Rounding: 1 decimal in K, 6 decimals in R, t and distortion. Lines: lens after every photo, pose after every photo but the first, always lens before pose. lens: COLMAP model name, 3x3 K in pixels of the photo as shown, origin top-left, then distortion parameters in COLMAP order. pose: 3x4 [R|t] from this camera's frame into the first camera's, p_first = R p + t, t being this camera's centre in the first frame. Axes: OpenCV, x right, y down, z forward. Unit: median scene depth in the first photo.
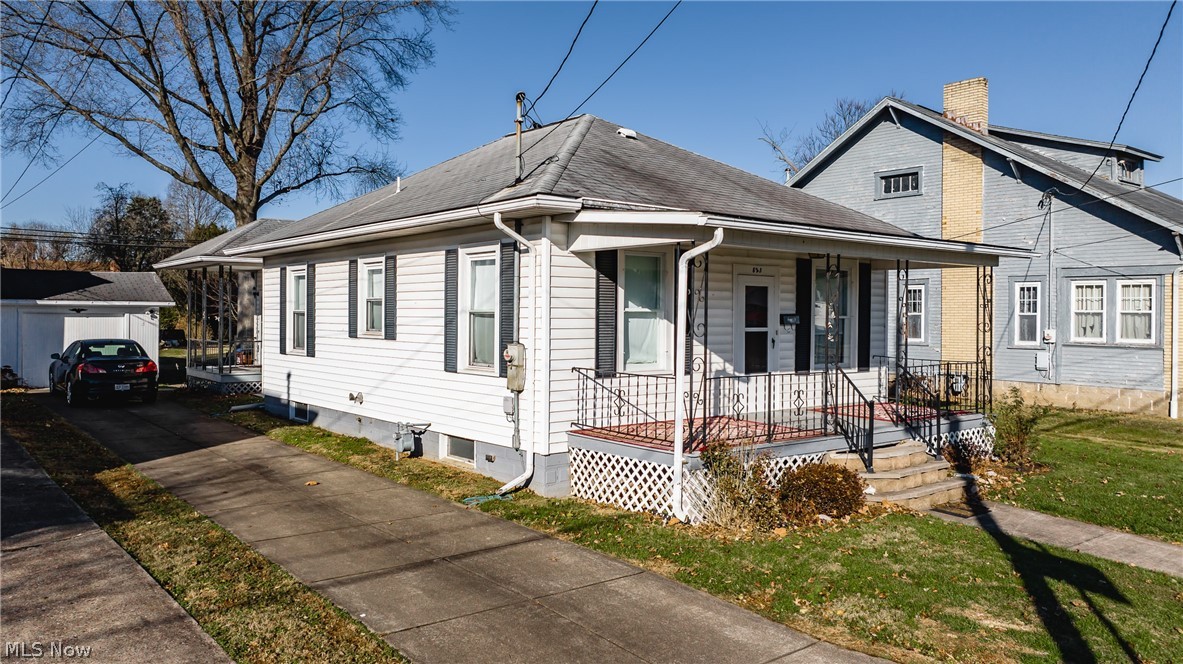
lens RADIAL K [[834.6, 0, 591.5], [0, 834.6, 332.0], [0, 0, 1]] dist [-0.020502, 0.002159]
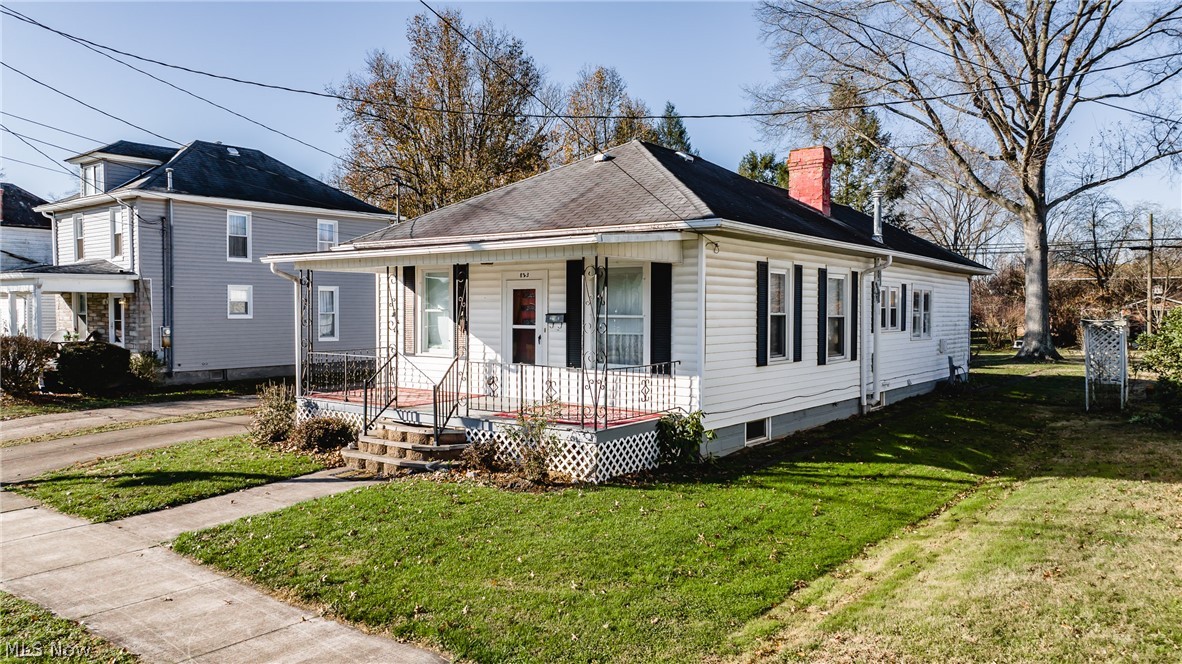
lens RADIAL K [[833.9, 0, 591.0], [0, 833.9, 332.0], [0, 0, 1]] dist [-0.020502, 0.002159]
pose [[0.216145, 0.021200, -0.976131, 1.327992], [-0.027013, 0.999511, 0.015726, -0.016109], [0.975987, 0.022969, 0.216612, 0.831039]]
